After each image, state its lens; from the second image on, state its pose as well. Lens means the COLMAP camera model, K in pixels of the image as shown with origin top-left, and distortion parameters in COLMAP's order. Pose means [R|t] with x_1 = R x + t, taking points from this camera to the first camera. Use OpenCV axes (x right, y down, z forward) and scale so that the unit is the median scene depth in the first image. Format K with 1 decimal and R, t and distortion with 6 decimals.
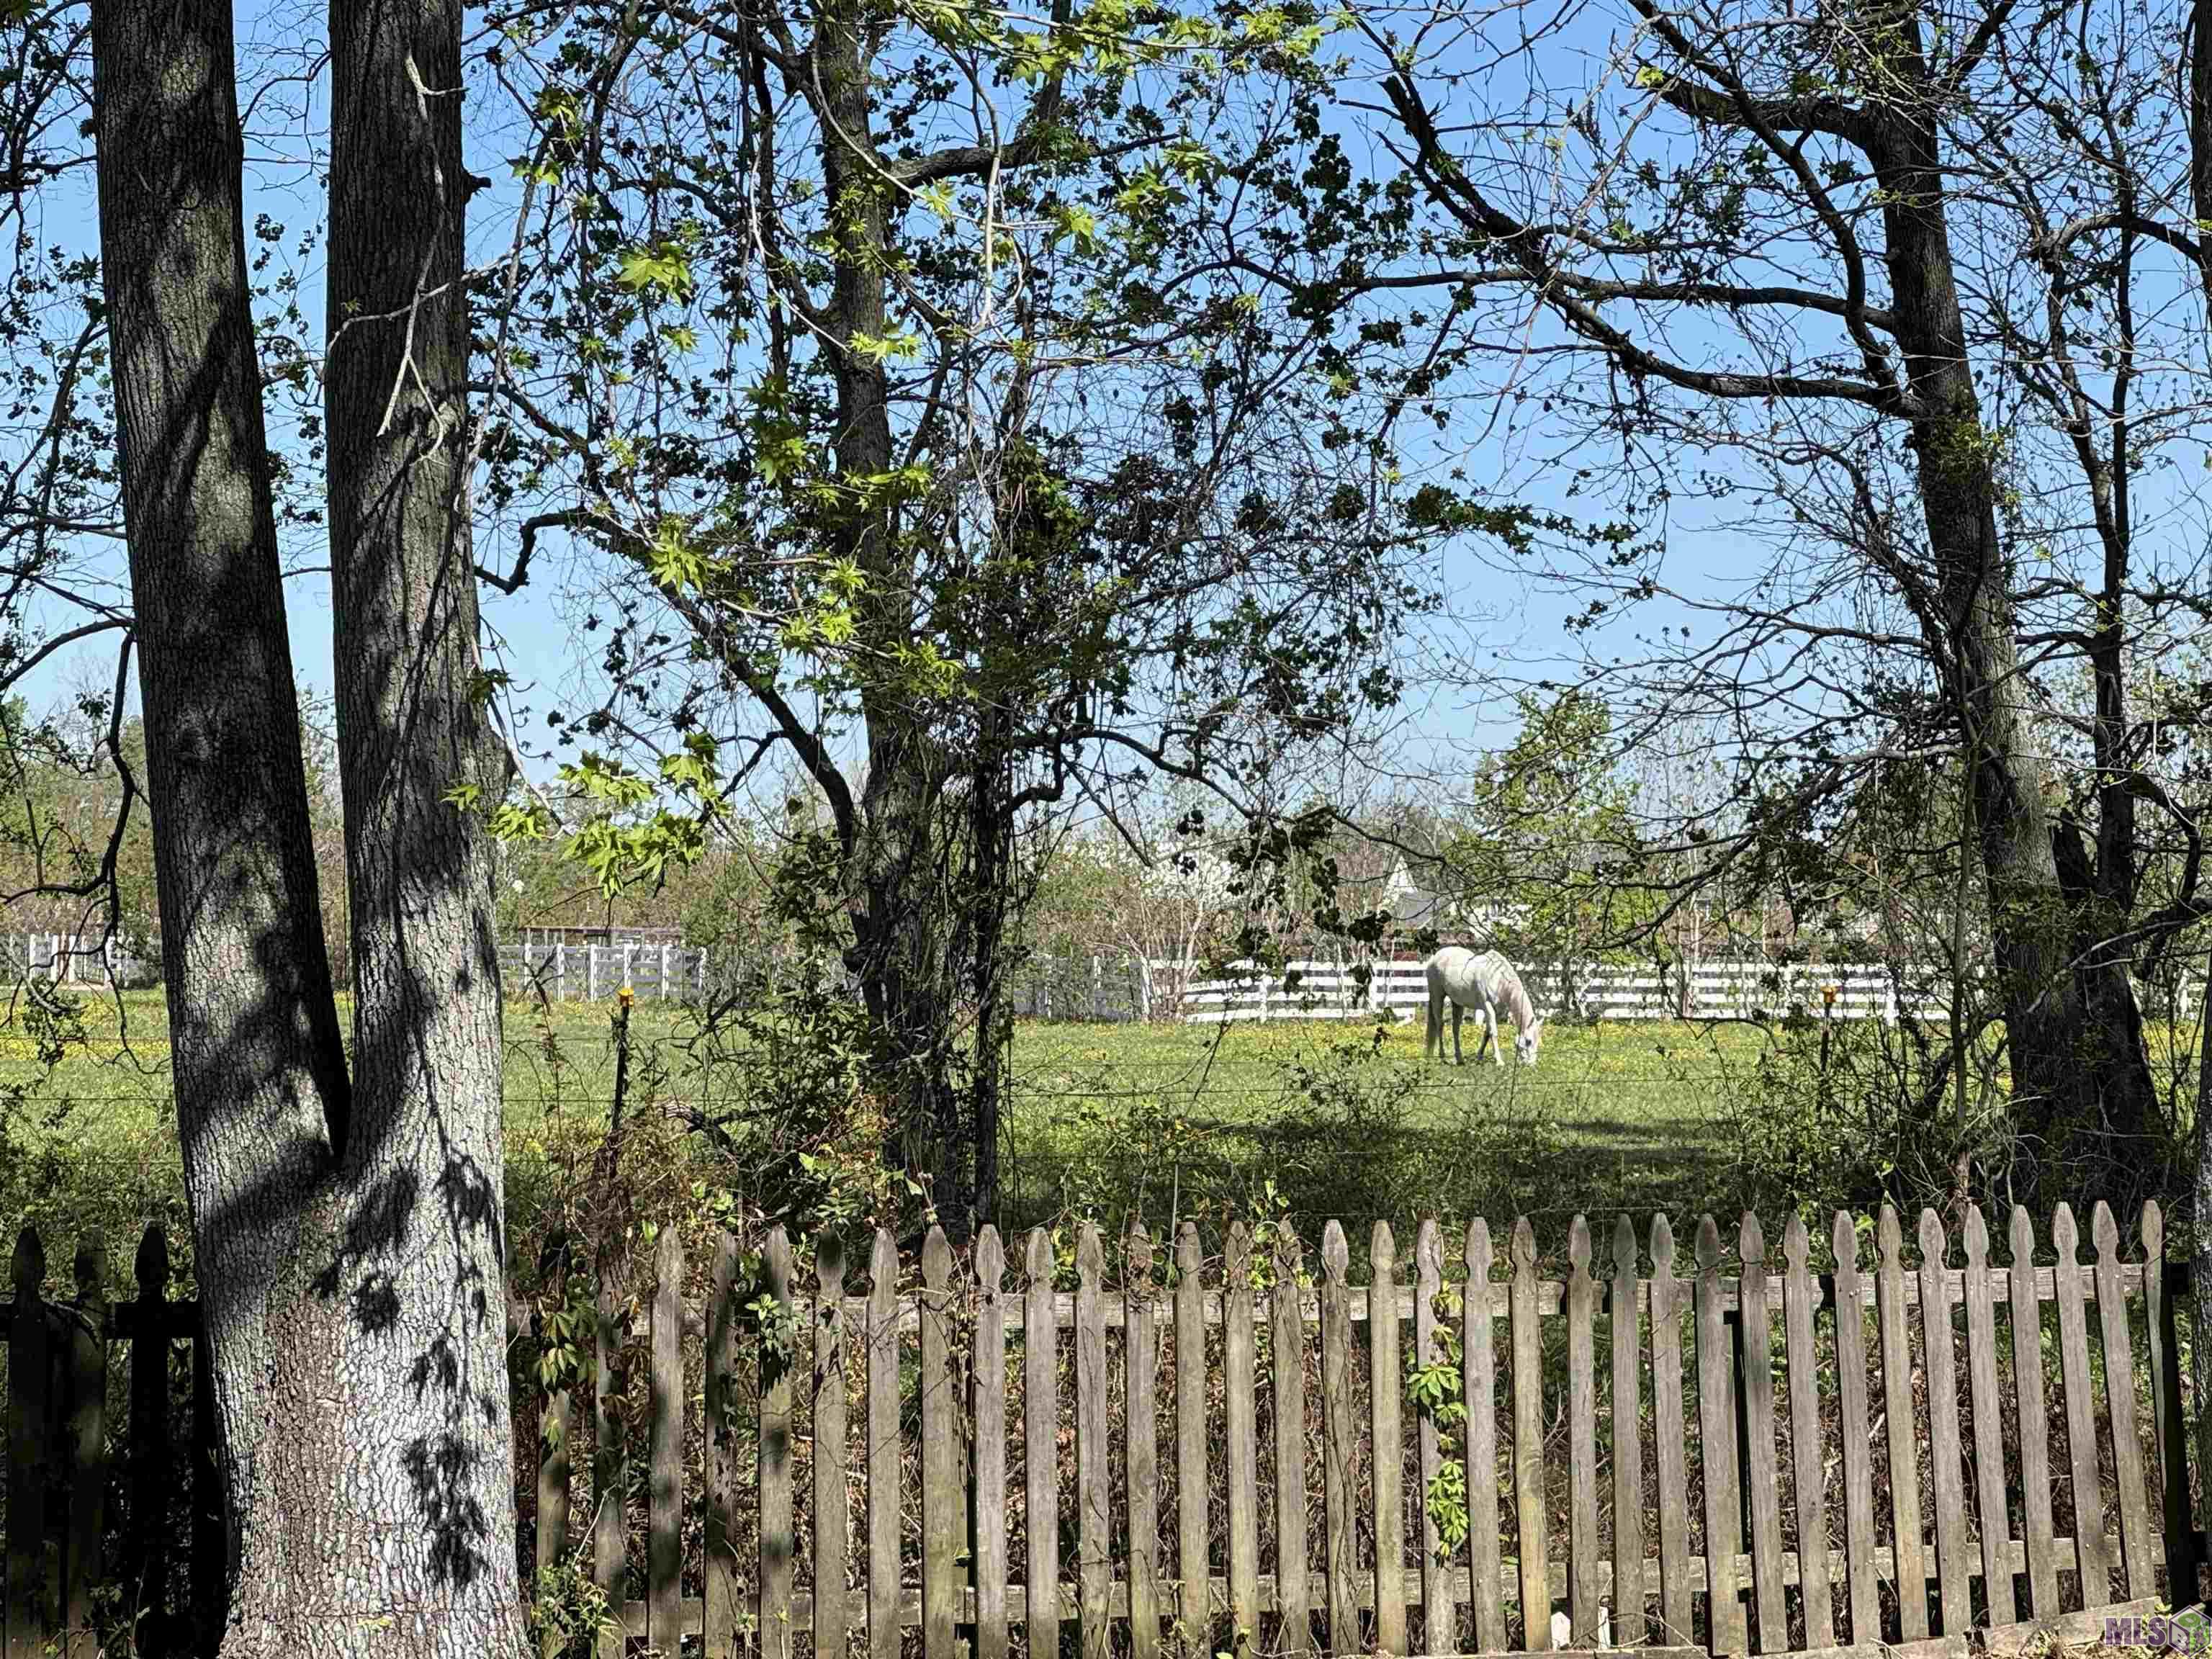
lens RADIAL K [[6317.5, 0, 1106.0], [0, 6317.5, 829.5], [0, 0, 1]] dist [-0.357178, 13.491747]
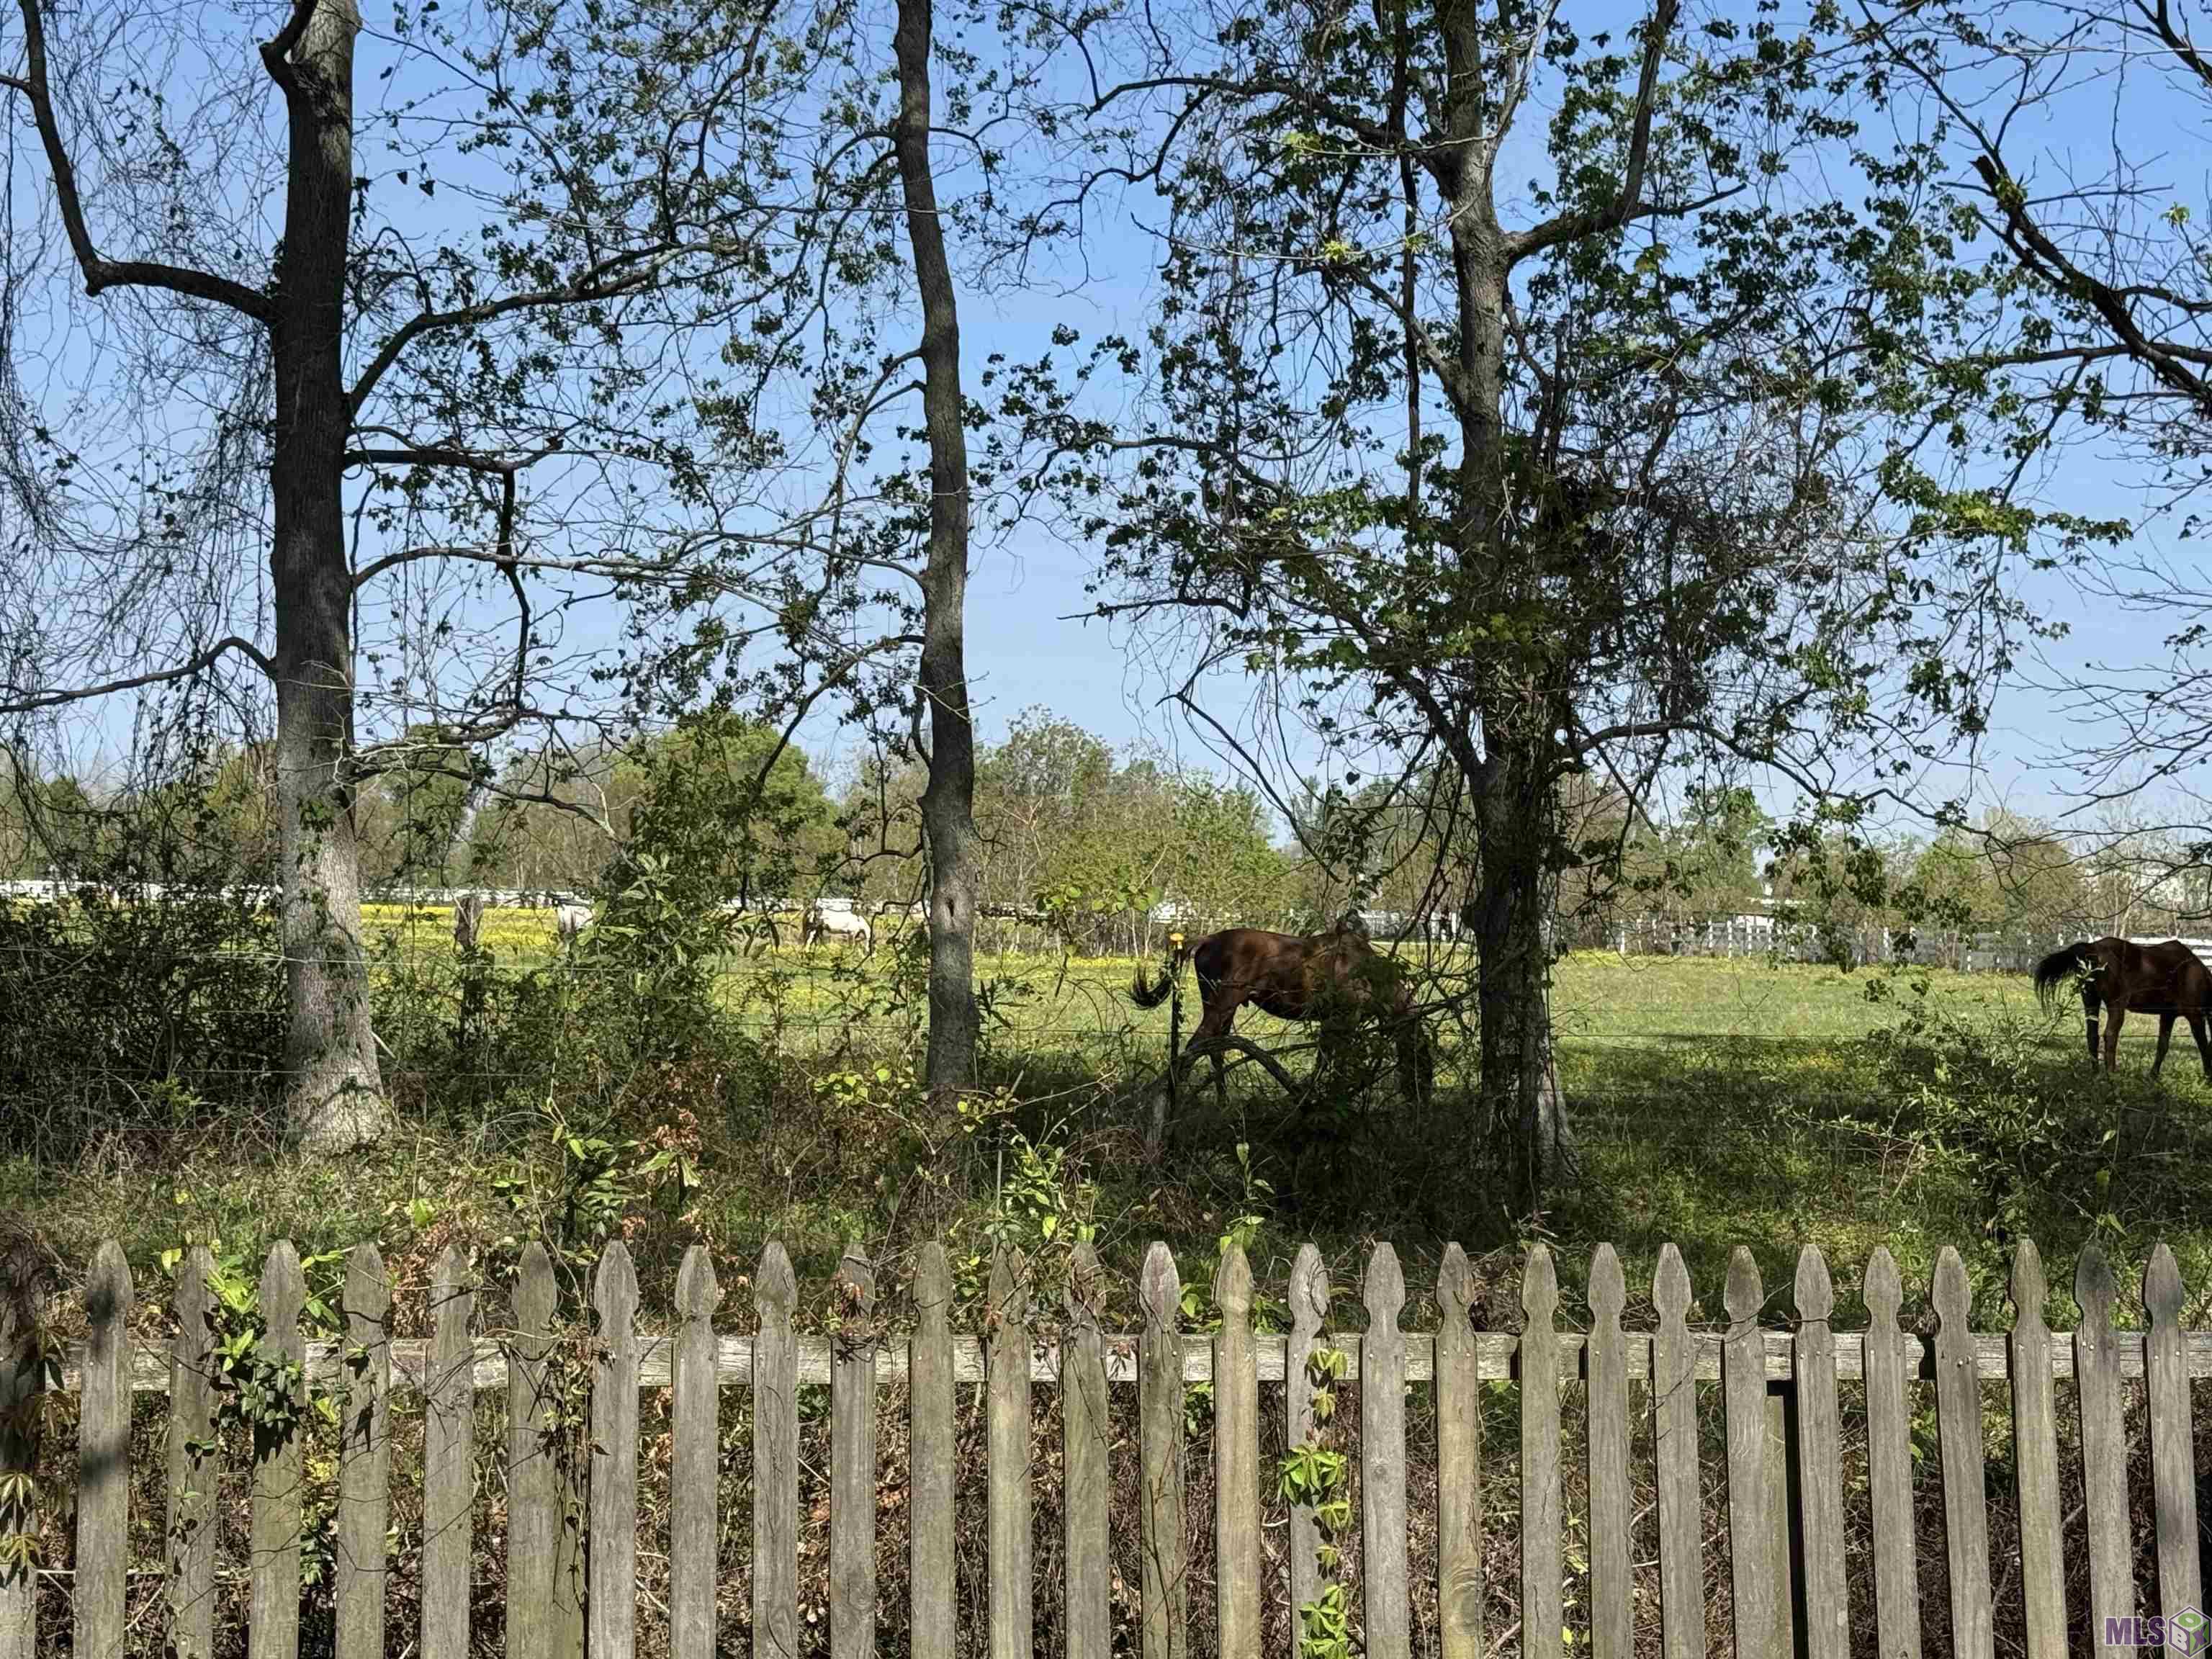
lens RADIAL K [[3546.2, 0, 1104.0], [0, 3546.2, 877.1], [0, 0, 1]] dist [0.155110, -0.061832]
pose [[0.959945, 0.011534, -0.279951, 0.138808], [-0.009880, 0.999924, 0.007316, 0.016331], [0.280014, -0.004257, 0.959986, 0.583917]]
